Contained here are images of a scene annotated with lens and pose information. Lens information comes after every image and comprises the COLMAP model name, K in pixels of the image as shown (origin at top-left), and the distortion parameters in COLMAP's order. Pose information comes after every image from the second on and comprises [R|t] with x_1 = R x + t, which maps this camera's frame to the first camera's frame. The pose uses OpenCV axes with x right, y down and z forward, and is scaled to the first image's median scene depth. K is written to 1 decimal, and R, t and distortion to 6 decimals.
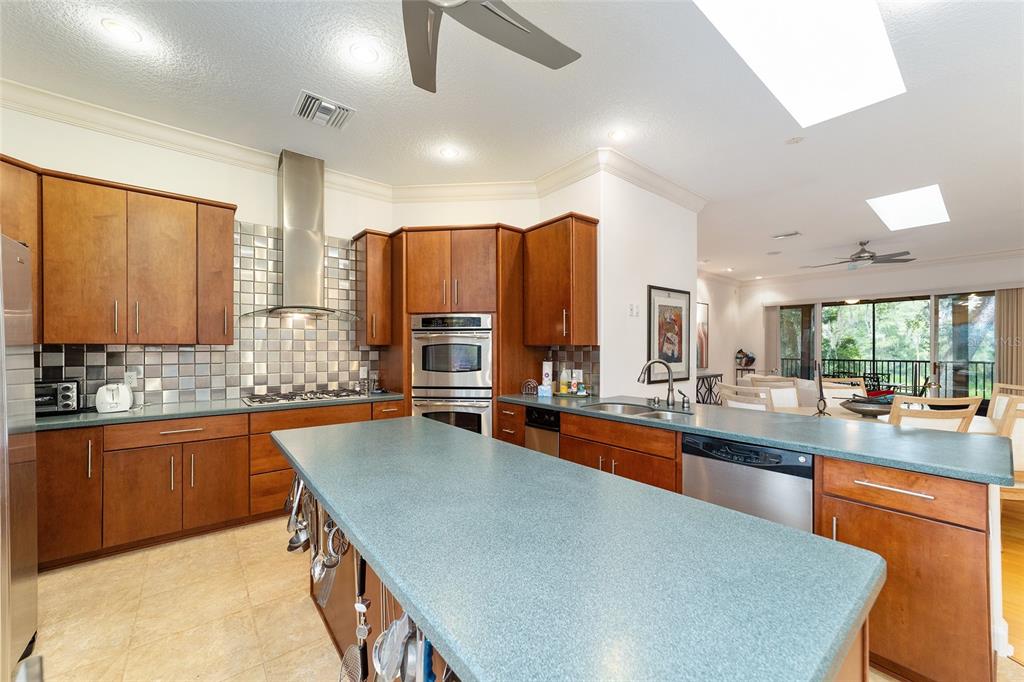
lens RADIAL K [[394.5, 0, 505.2], [0, 394.5, 349.1], [0, 0, 1]] dist [-0.011821, 0.005863]
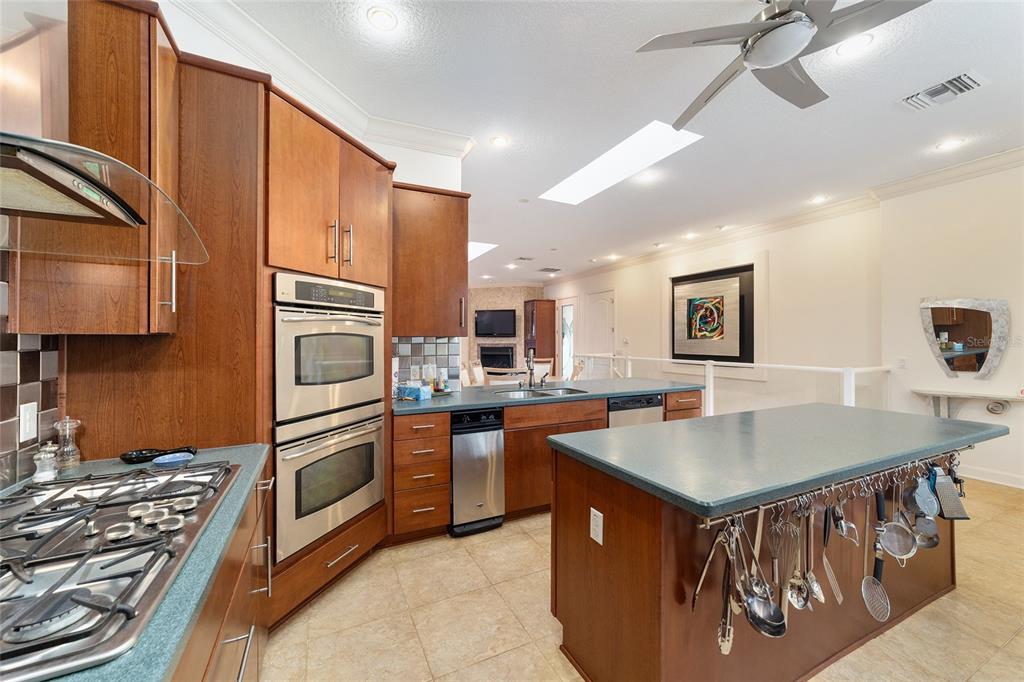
lens RADIAL K [[394.5, 0, 512.4], [0, 394.5, 334.9], [0, 0, 1]] dist [-0.011821, 0.005863]
pose [[0.214758, 0.010454, 0.976611, -0.647408], [0.003739, 0.999927, -0.011526, -0.003712], [-0.976660, 0.006127, 0.214703, 0.637562]]
